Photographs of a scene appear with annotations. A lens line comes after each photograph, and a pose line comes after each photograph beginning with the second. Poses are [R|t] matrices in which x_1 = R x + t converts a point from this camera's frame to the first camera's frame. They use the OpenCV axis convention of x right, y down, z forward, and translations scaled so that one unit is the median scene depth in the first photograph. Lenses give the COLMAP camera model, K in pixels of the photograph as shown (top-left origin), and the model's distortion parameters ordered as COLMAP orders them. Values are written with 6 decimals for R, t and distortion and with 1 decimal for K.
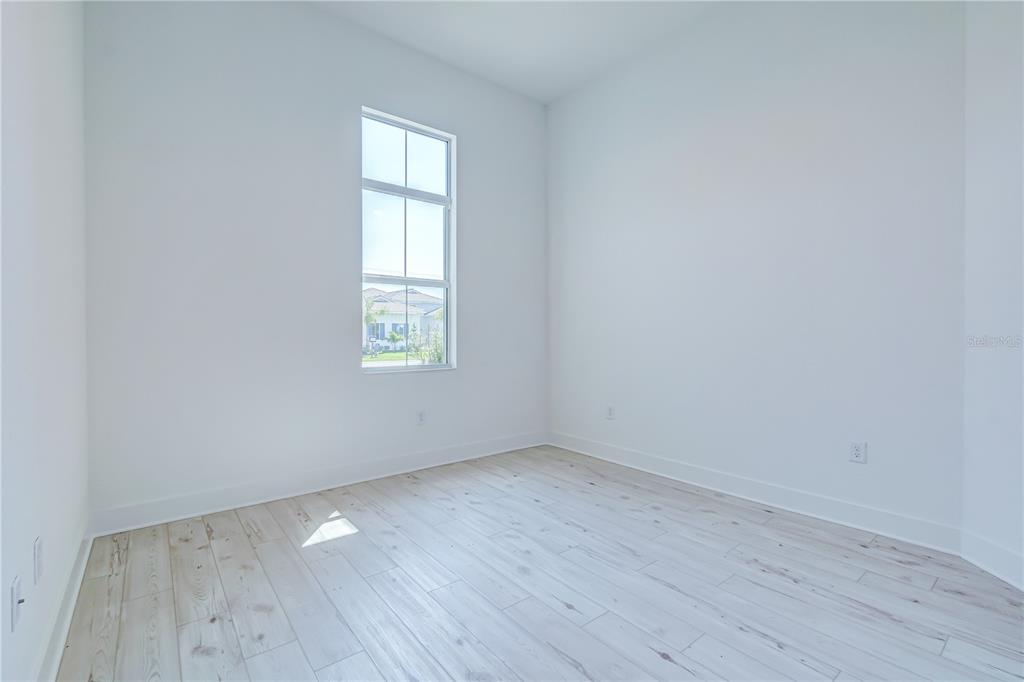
lens RADIAL K [[455.2, 0, 511.9], [0, 455.2, 339.3], [0, 0, 1]] dist [-0.003422, -0.000210]
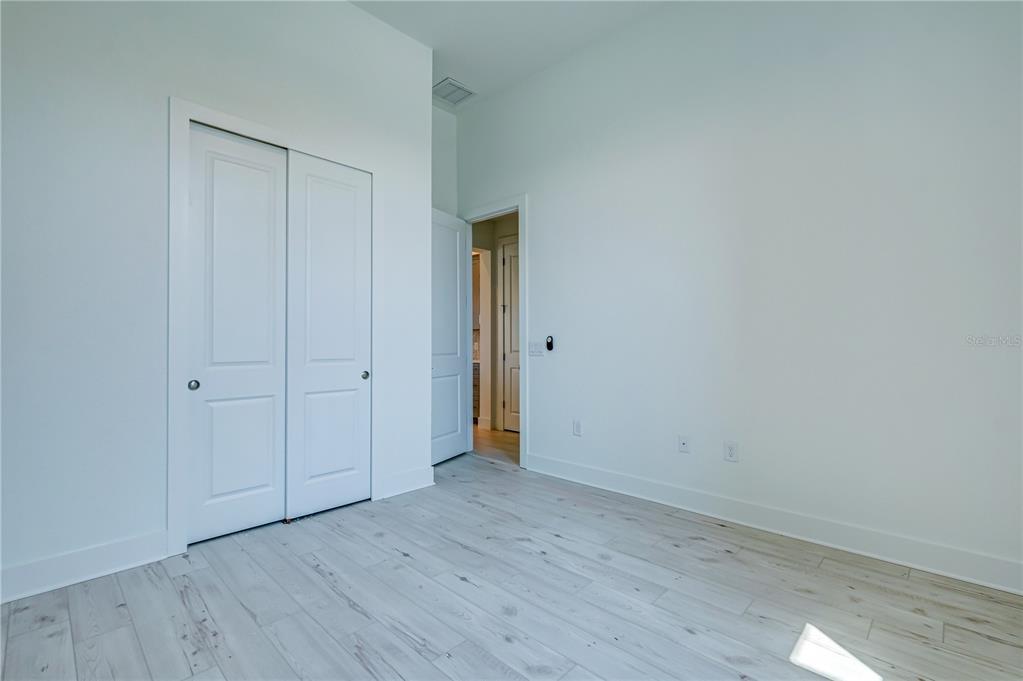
lens RADIAL K [[454.7, 0, 511.8], [0, 454.7, 341.1], [0, 0, 1]] dist [-0.003422, -0.000210]
pose [[-0.991279, 0.003140, -0.131746, 0.140463], [0.002995, 0.999995, 0.001299, -0.014019], [0.131749, 0.000893, -0.991283, 1.942994]]
